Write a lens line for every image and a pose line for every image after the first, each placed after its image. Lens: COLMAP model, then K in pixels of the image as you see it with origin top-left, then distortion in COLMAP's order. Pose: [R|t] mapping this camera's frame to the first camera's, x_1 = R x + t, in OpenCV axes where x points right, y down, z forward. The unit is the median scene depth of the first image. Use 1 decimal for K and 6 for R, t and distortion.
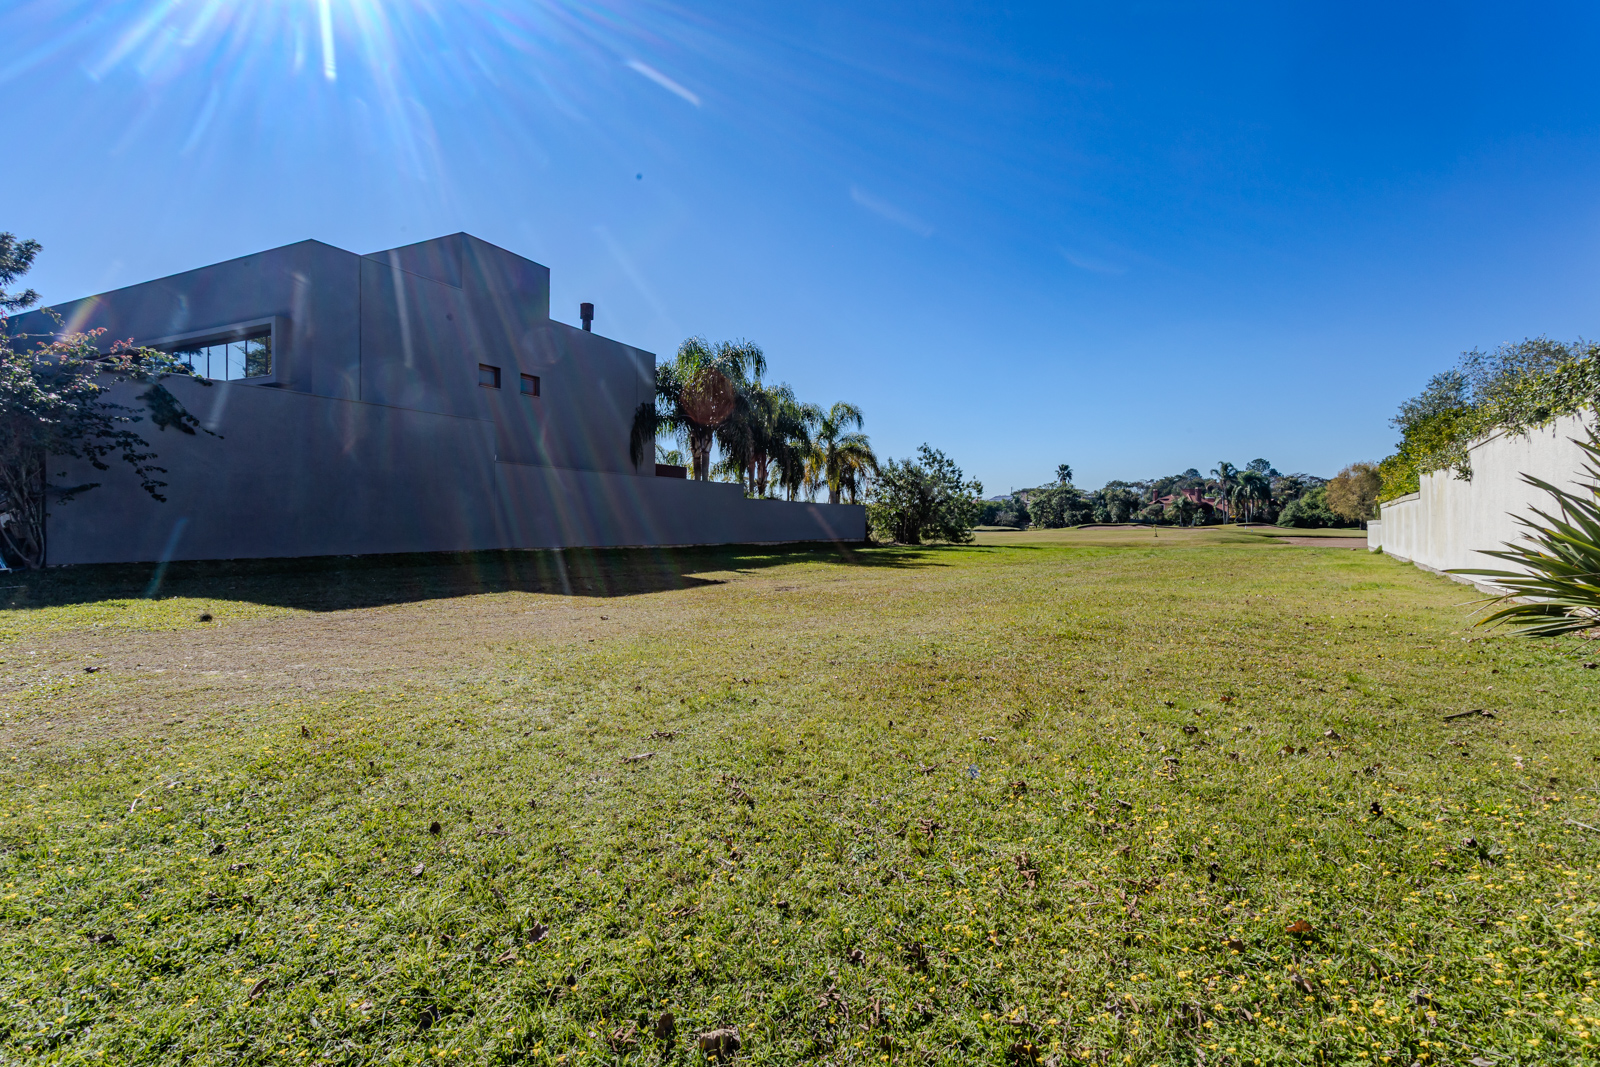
lens RADIAL K [[754.0, 0, 795.9], [0, 754.0, 536.5], [0, 0, 1]] dist [-0.001476, 0.000248]
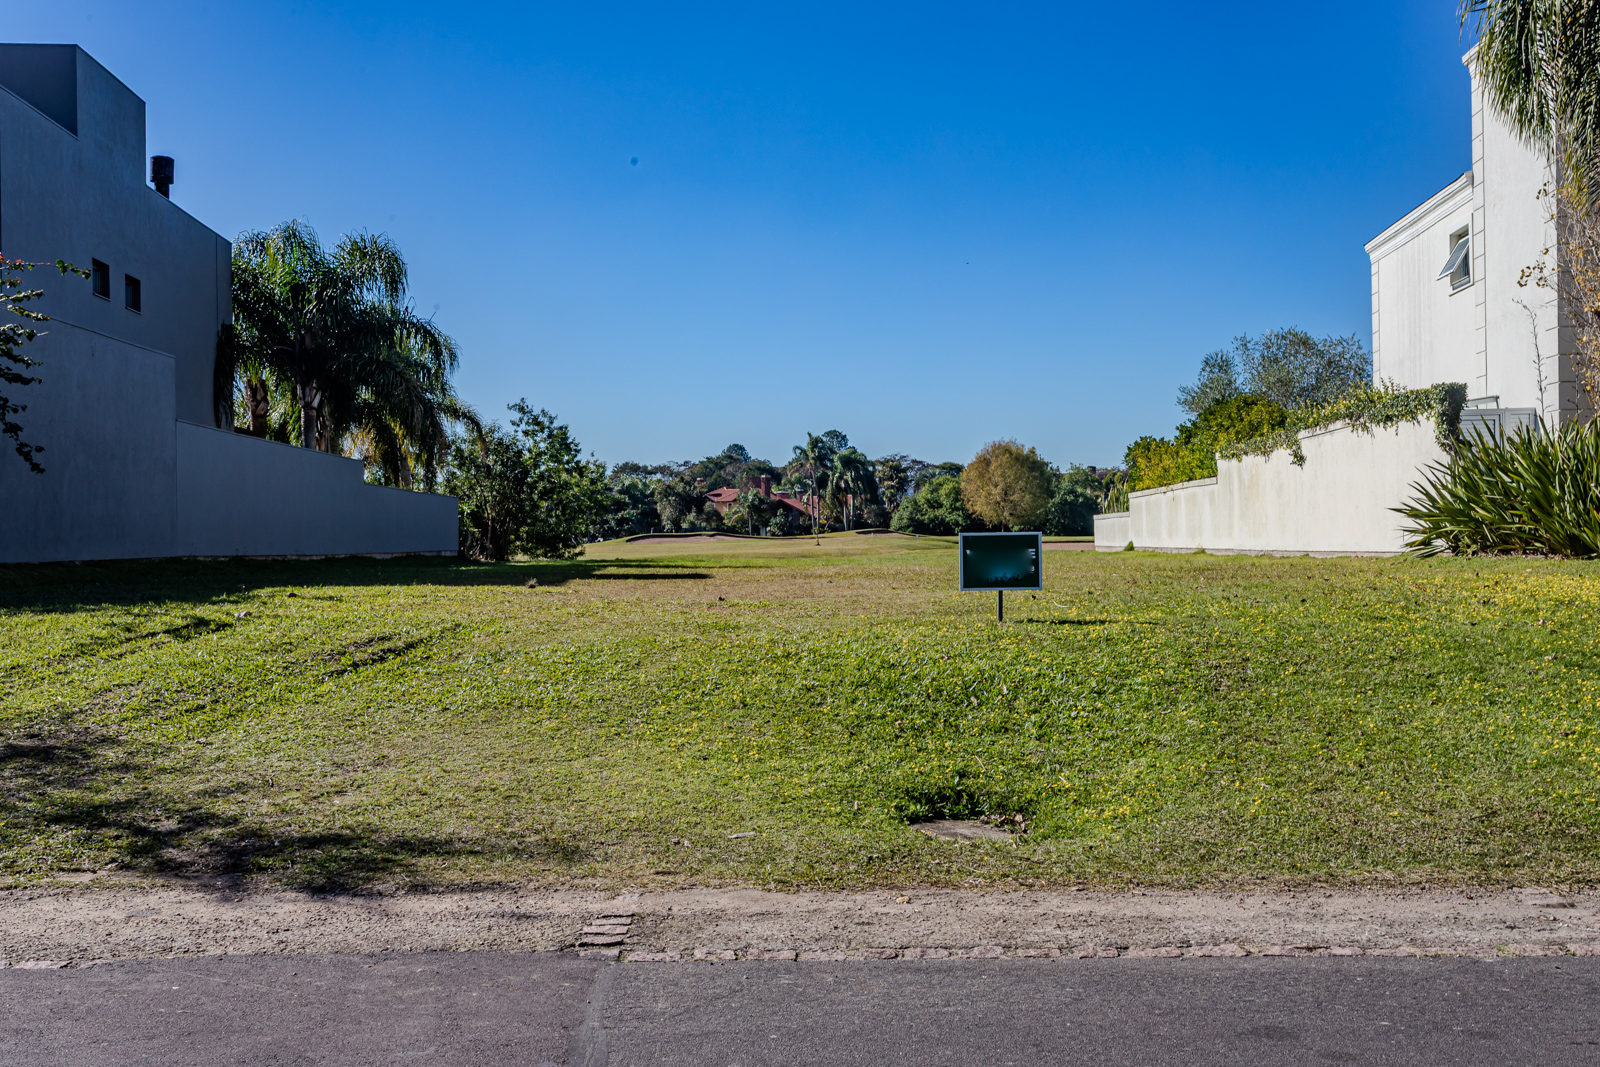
lens RADIAL K [[1483.2, 0, 801.7], [0, 1483.2, 536.2], [0, 0, 1]] dist [0.022877, -0.026682]
pose [[0.850990, -0.013976, 0.524996, -0.327671], [0.025904, 0.999546, -0.015379, 0.017253], [-0.524543, 0.026687, 0.850966, -0.185074]]
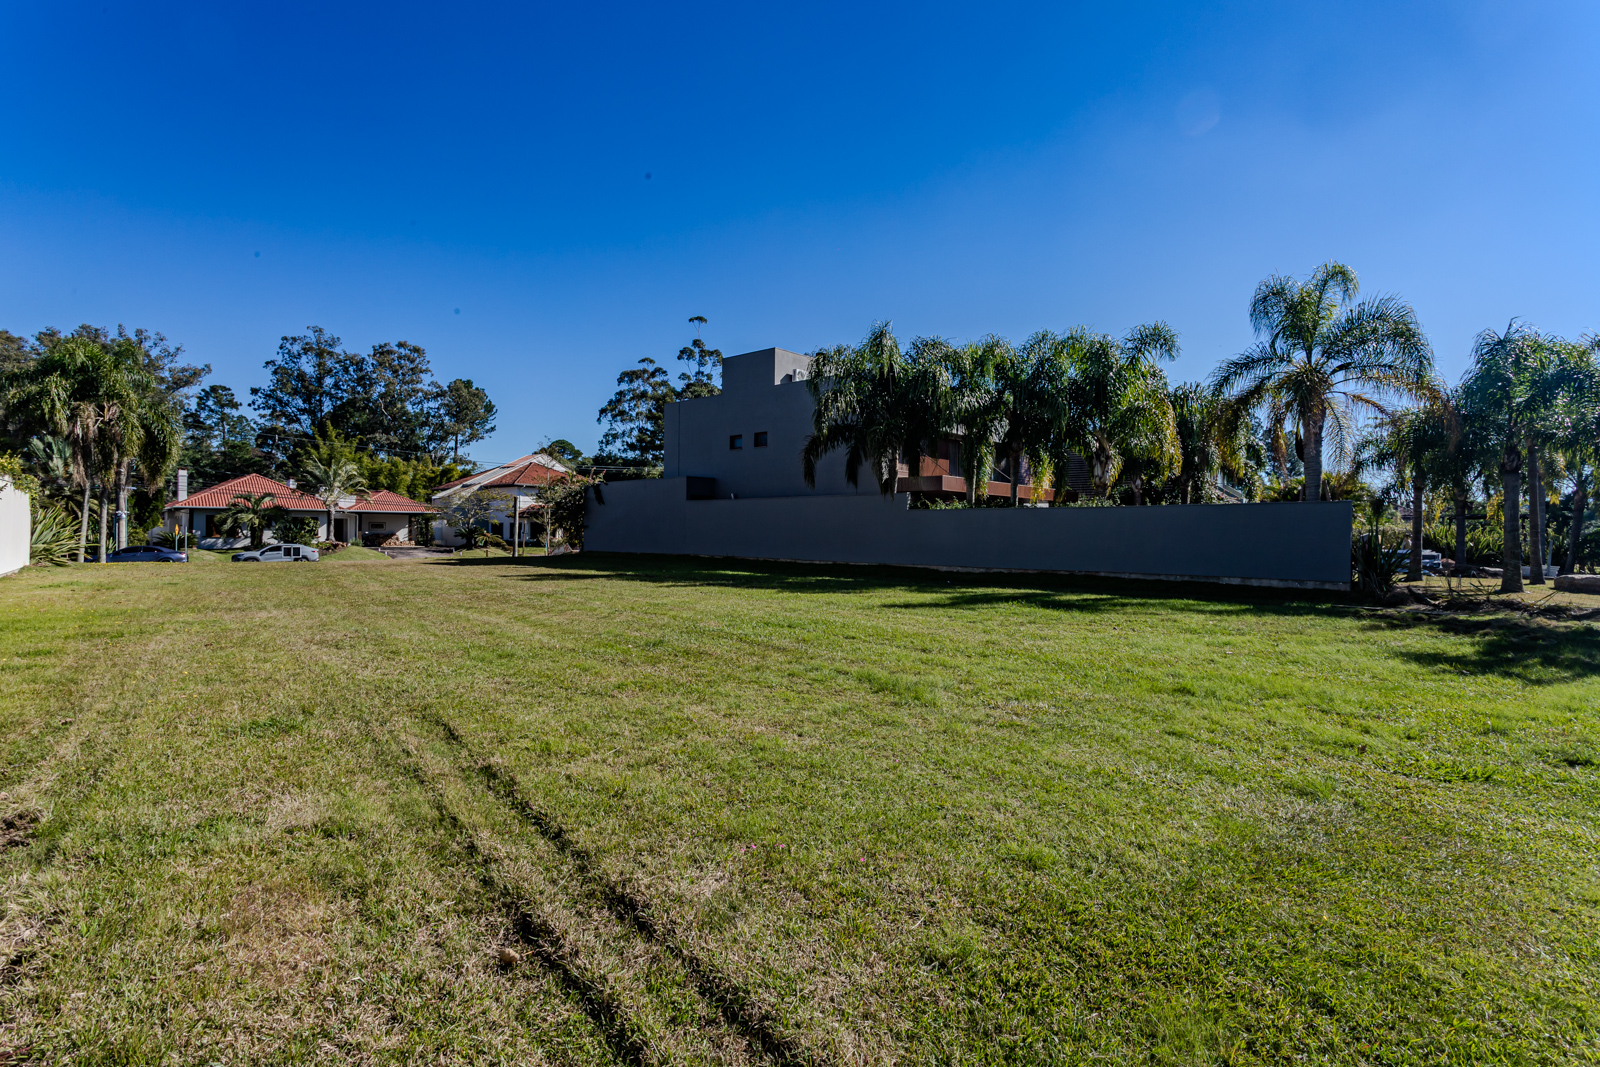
lens RADIAL K [[762.5, 0, 800.9], [0, 762.5, 532.0], [0, 0, 1]] dist [0.015669, 0.000265]
pose [[-0.274629, -0.011164, -0.961485, 0.596653], [-0.025473, 0.999666, -0.004331, -0.016151], [0.961213, 0.023302, -0.274822, 0.899119]]
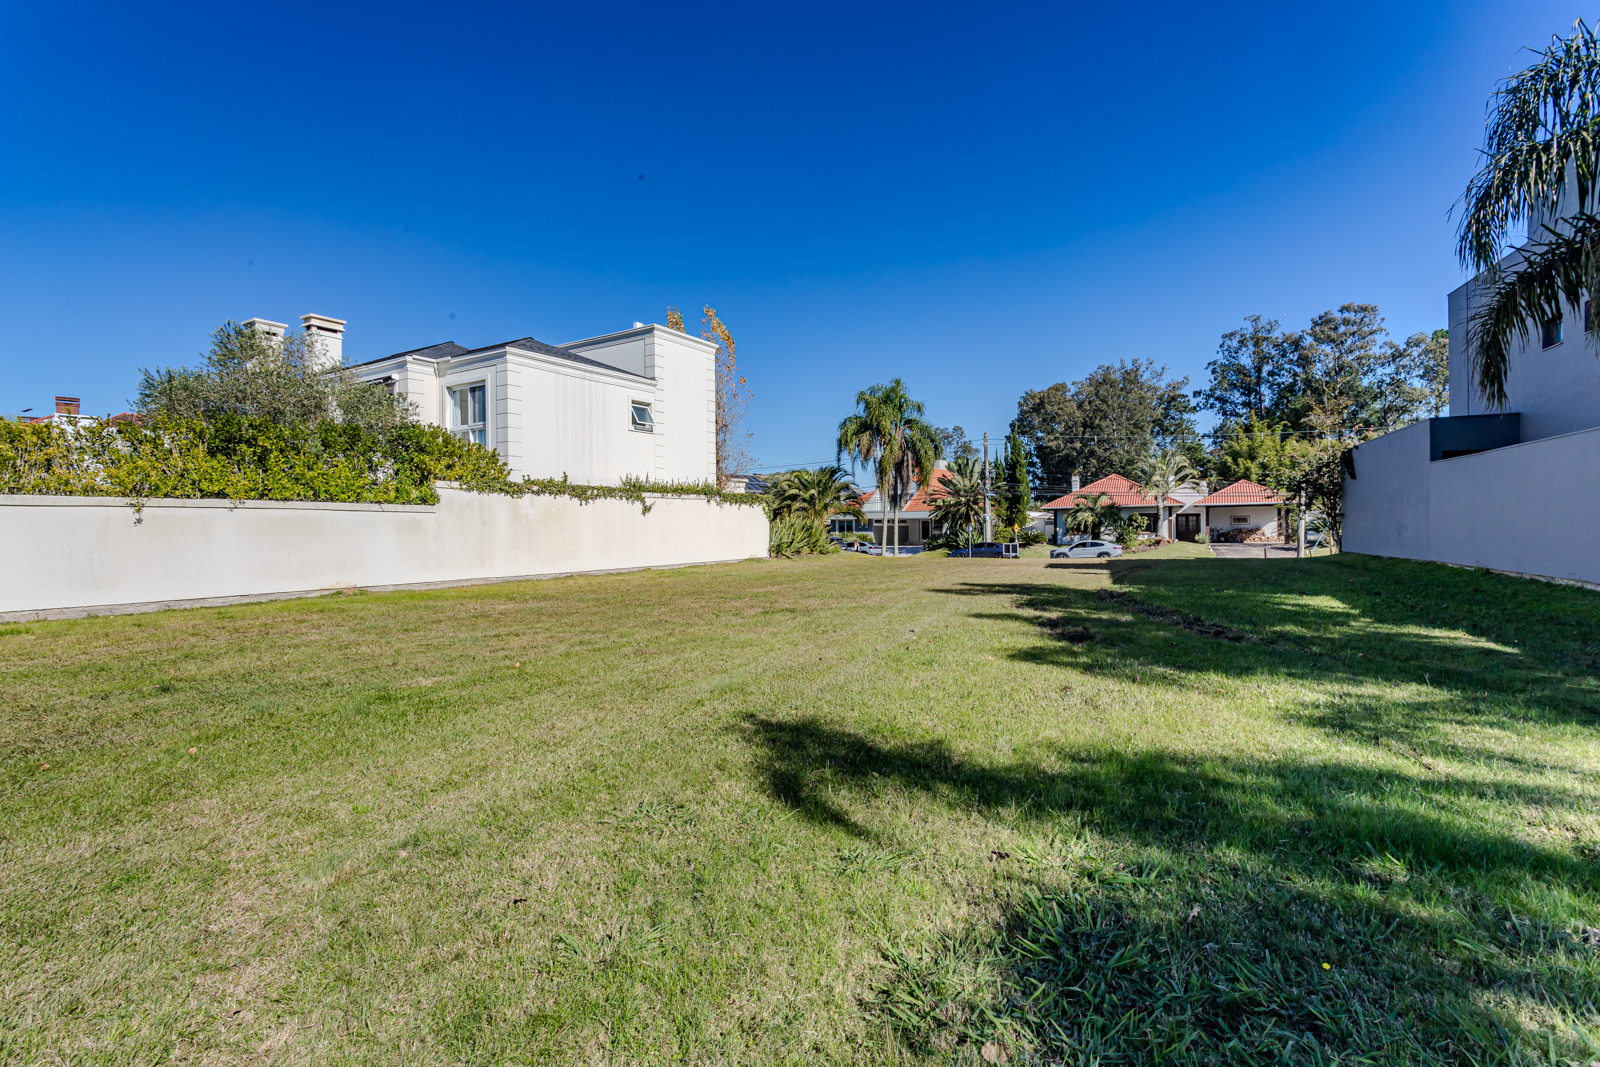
lens RADIAL K [[754.0, 0, 795.9], [0, 754.0, 536.5], [0, 0, 1]] dist [-0.001476, 0.000248]
pose [[-0.997355, 0.006815, -0.072359, 0.220289], [0.005158, 0.999721, 0.023062, -0.019407], [0.072496, 0.022628, -0.997112, 0.971259]]
